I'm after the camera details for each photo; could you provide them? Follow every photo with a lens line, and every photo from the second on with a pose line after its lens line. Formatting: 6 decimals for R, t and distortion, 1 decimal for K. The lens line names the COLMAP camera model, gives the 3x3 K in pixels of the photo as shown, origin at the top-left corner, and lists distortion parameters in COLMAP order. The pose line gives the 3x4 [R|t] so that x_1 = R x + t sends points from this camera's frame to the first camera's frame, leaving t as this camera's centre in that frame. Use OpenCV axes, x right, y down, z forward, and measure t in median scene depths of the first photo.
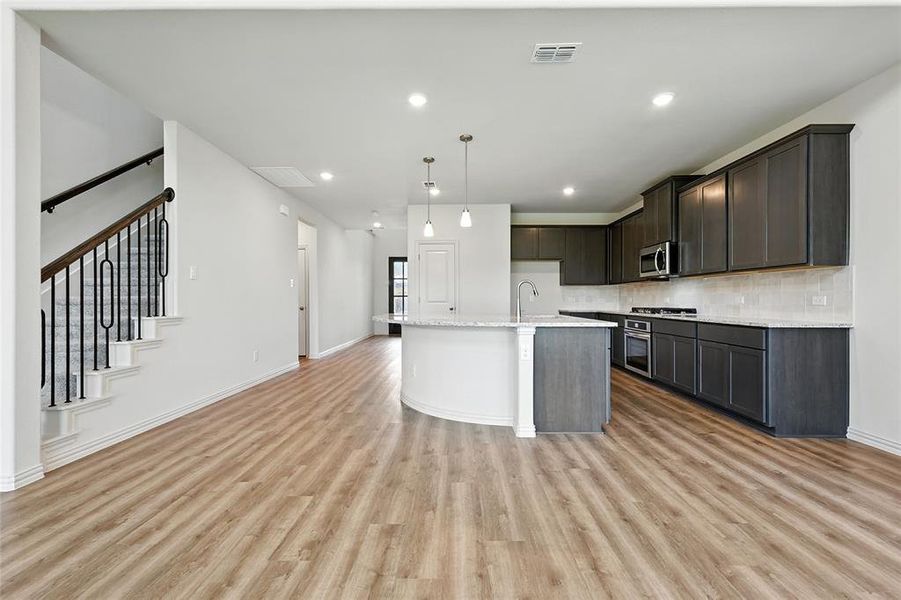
lens RADIAL K [[394.7, 0, 452.9], [0, 394.7, 299.2], [0, 0, 1]] dist [0.003486, -0.000733]
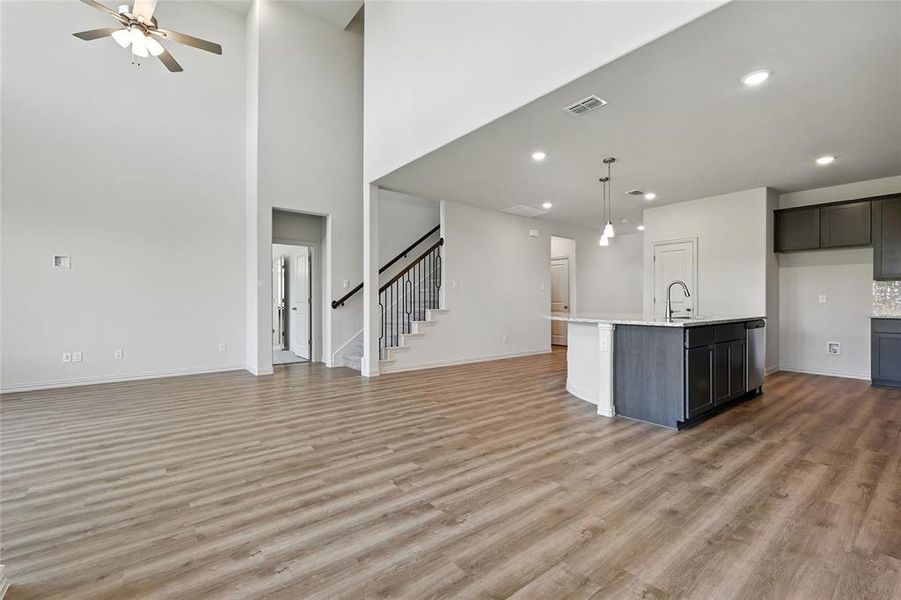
lens RADIAL K [[394.7, 0, 452.4], [0, 394.7, 300.8], [0, 0, 1]] dist [0.003486, -0.000733]
pose [[0.630663, 0.002474, -0.776053, 0.828872], [0.001467, 0.999989, 0.004381, -0.004283], [0.776056, -0.003901, 0.630652, -0.111837]]
